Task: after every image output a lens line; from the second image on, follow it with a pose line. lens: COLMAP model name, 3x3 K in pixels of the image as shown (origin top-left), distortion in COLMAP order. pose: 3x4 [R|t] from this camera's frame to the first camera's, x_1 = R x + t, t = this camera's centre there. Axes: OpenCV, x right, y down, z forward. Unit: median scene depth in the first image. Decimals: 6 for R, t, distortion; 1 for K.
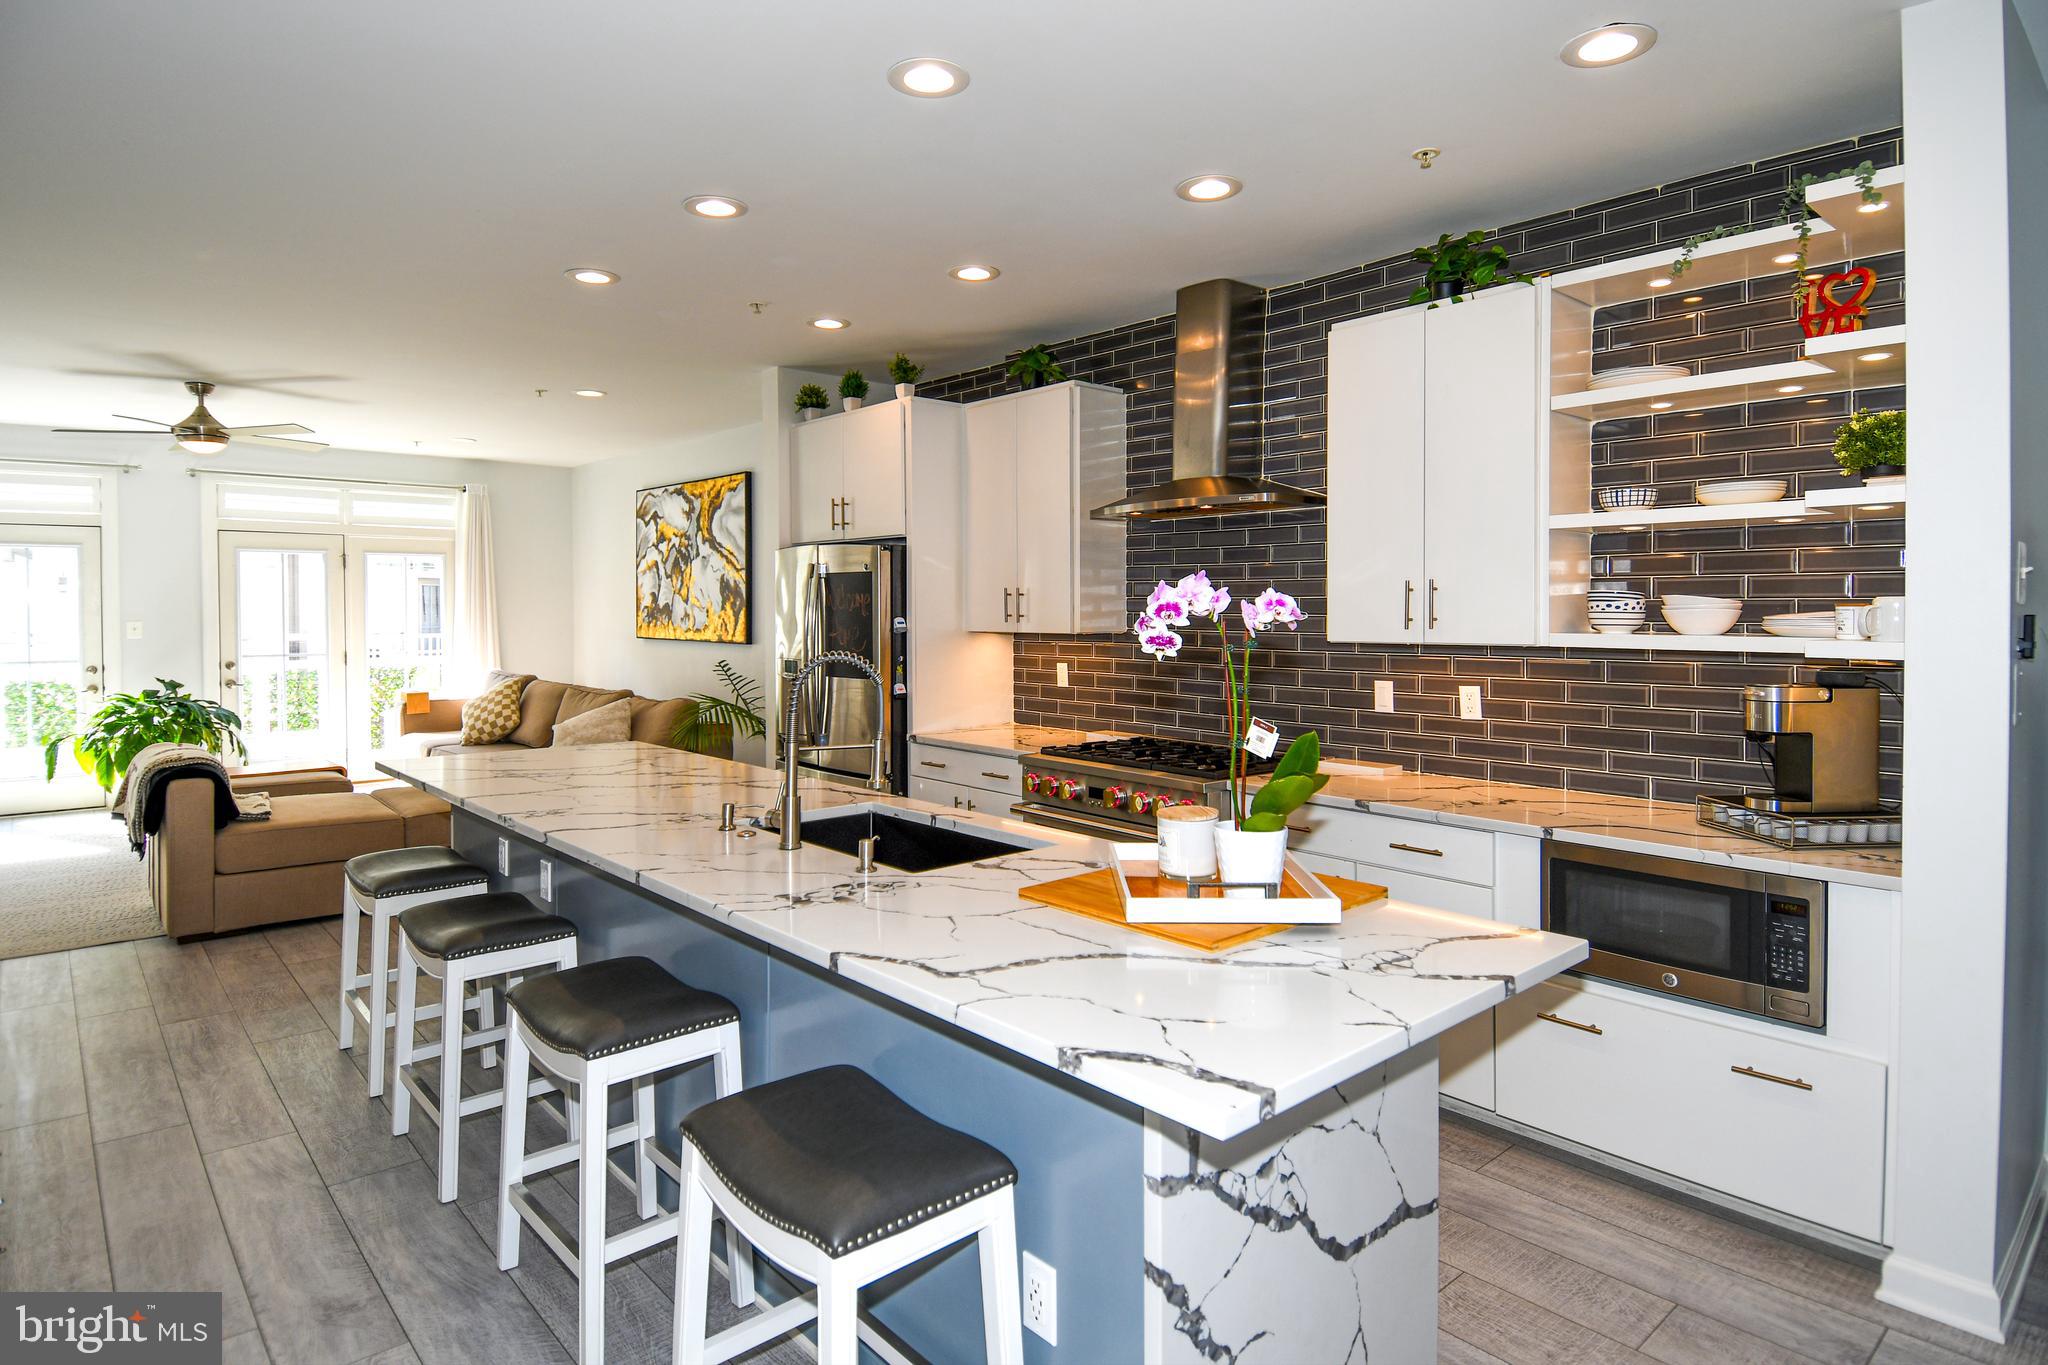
lens RADIAL K [[1112.4, 0, 961.2], [0, 1112.4, 638.4], [0, 0, 1]] dist [0.034938, -0.037314]
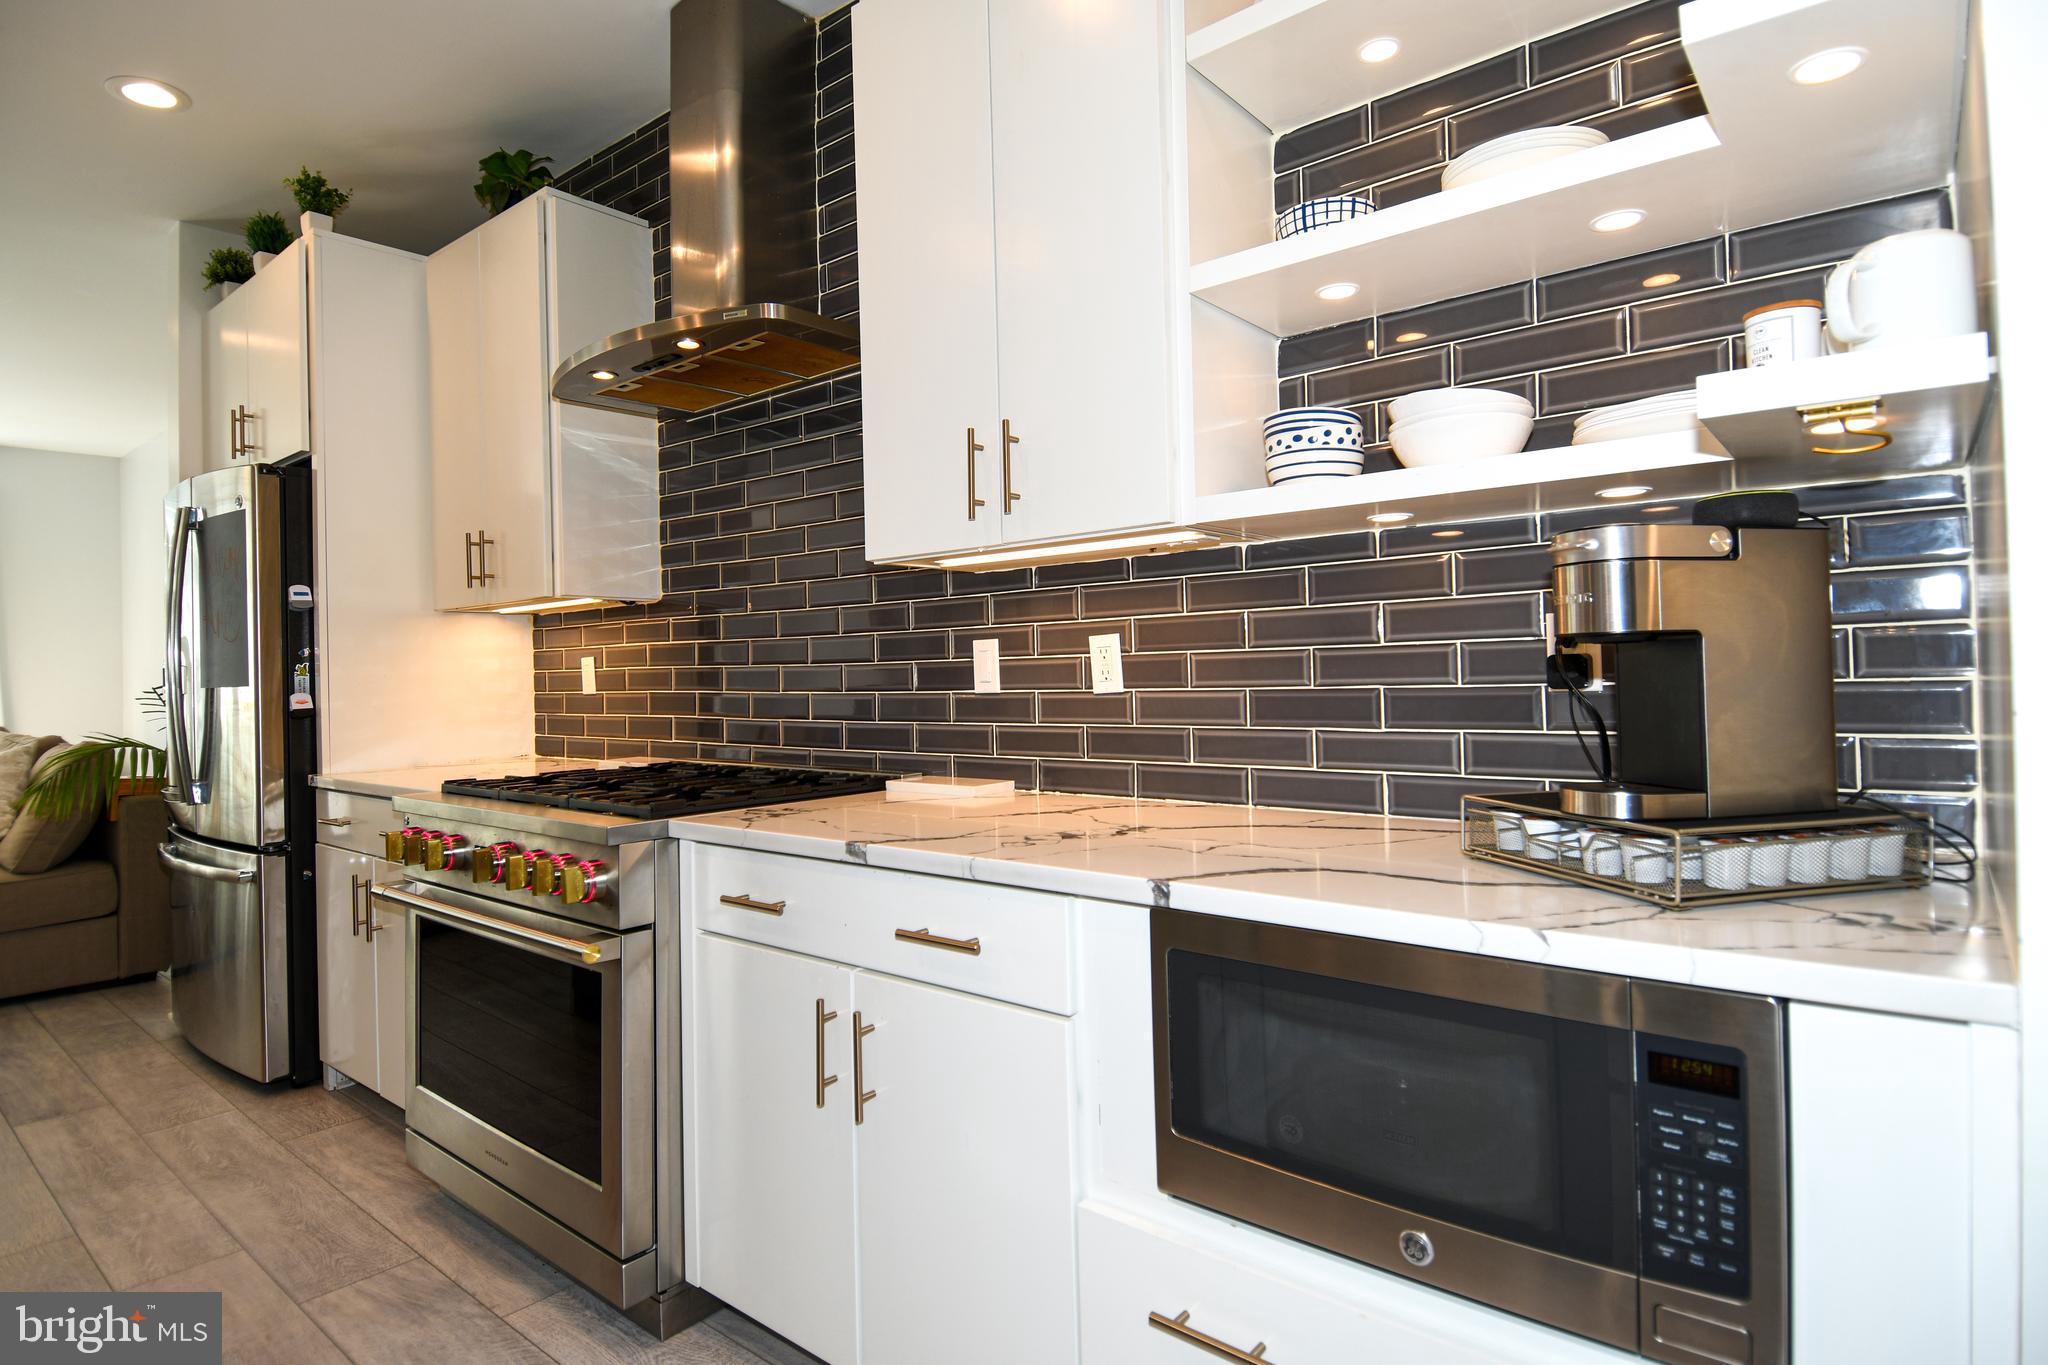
lens RADIAL K [[1112.4, 0, 977.5], [0, 1112.4, 655.8], [0, 0, 1]] dist [0.034938, -0.037314]
pose [[0.988077, -0.018381, 0.152859, 0.280643], [0.024860, 0.998867, -0.040583, 0.069628], [-0.151940, 0.043899, 0.987414, 0.413302]]
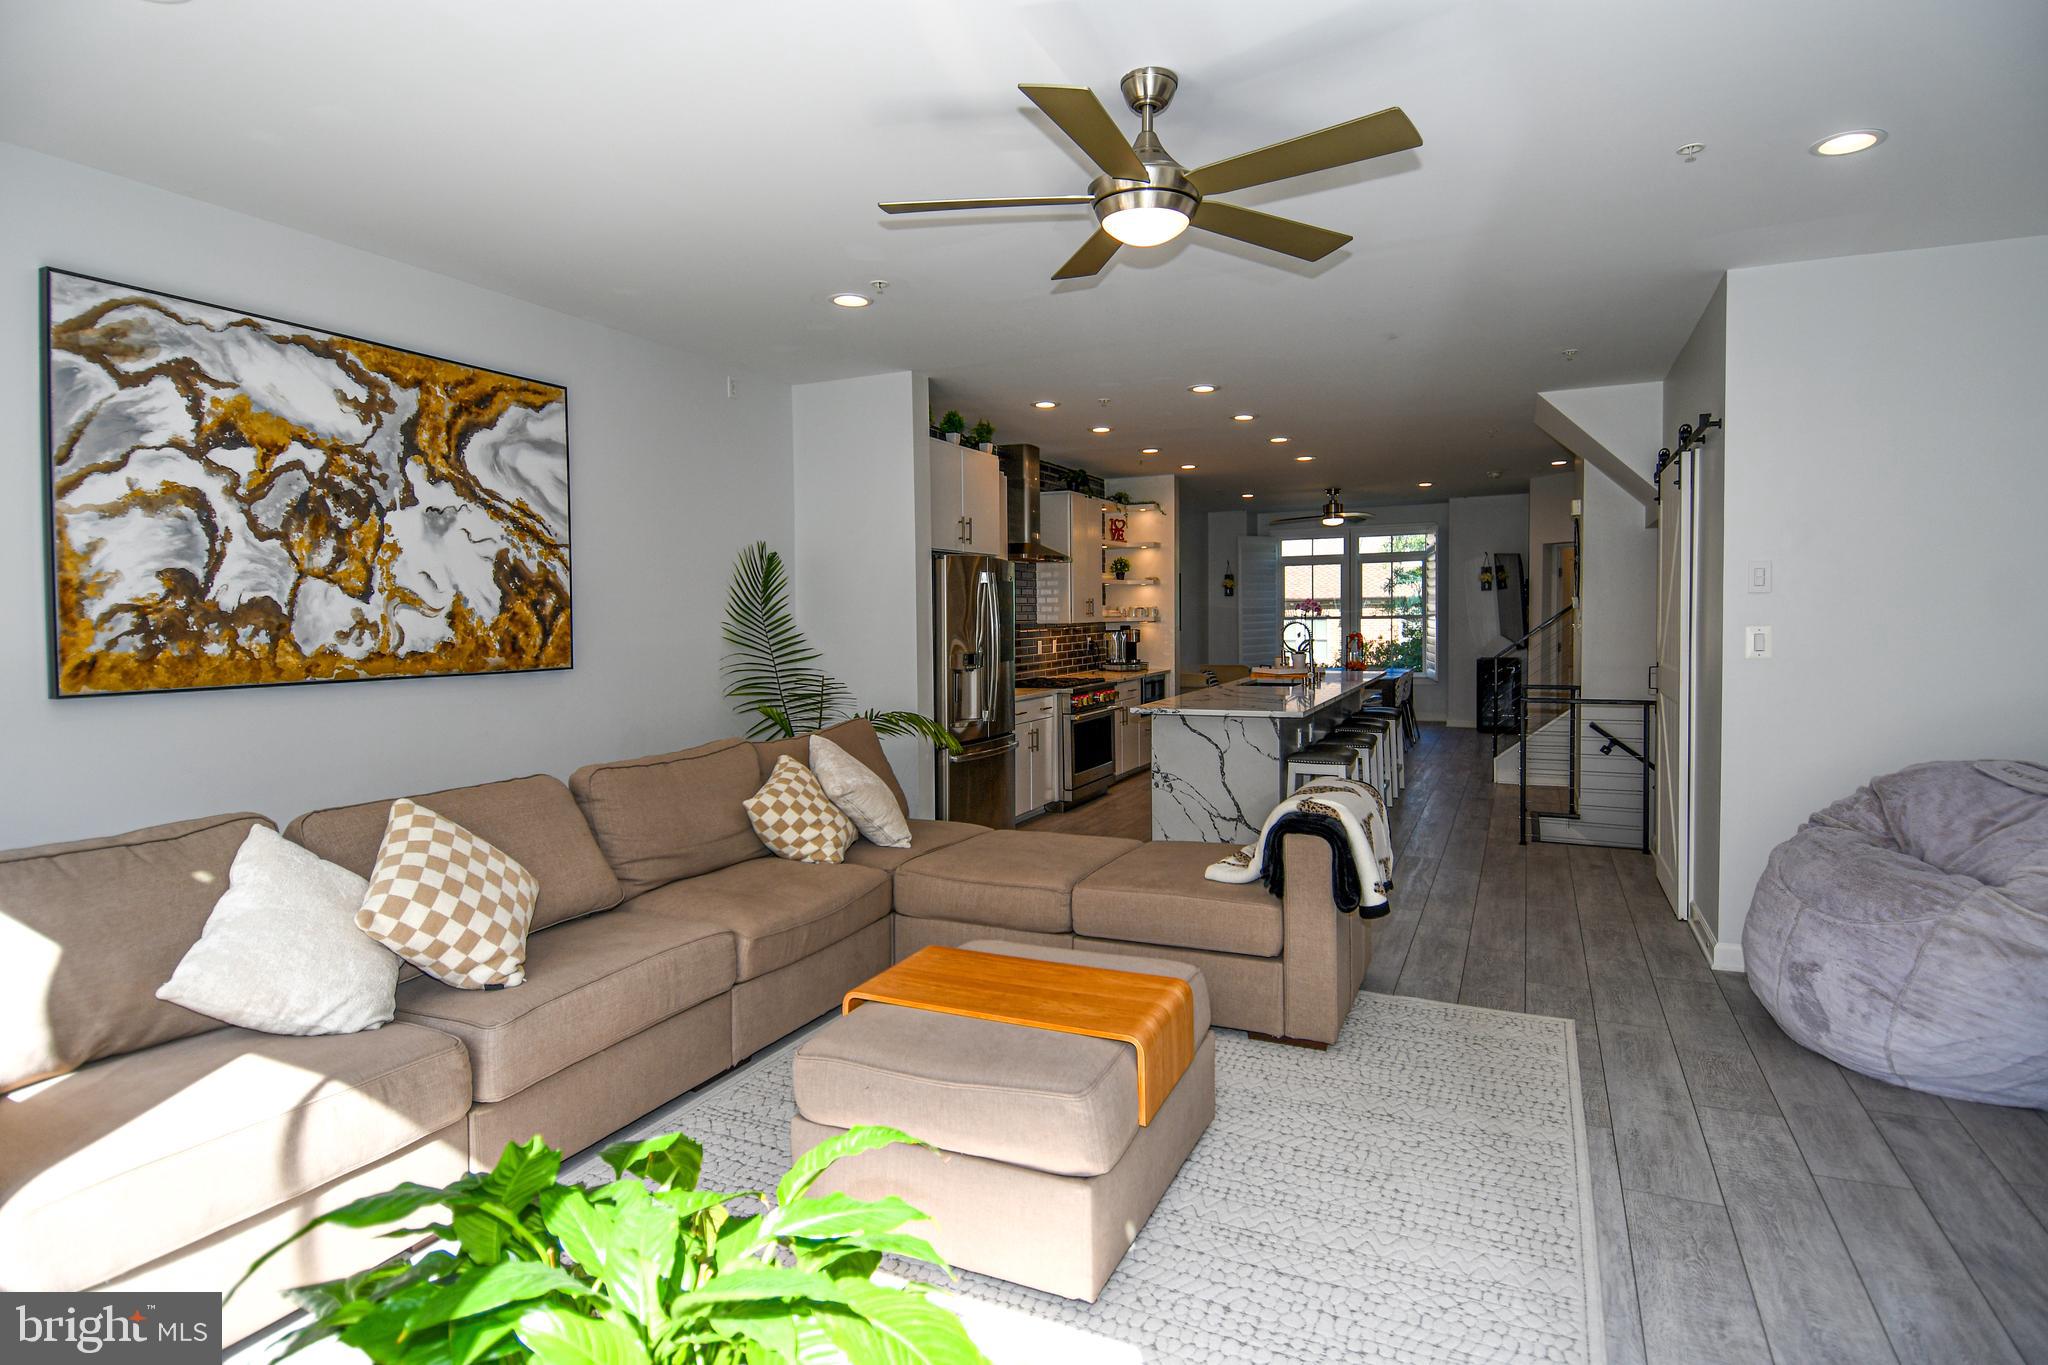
lens RADIAL K [[1112.4, 0, 1078.2], [0, 1112.4, 663.2], [0, 0, 1]] dist [0.034938, -0.037314]
pose [[-0.473787, -0.038407, 0.879802, -1.681364], [0.028979, 0.997827, 0.059166, -0.048723], [-0.880163, 0.053528, -0.471644, 1.997424]]
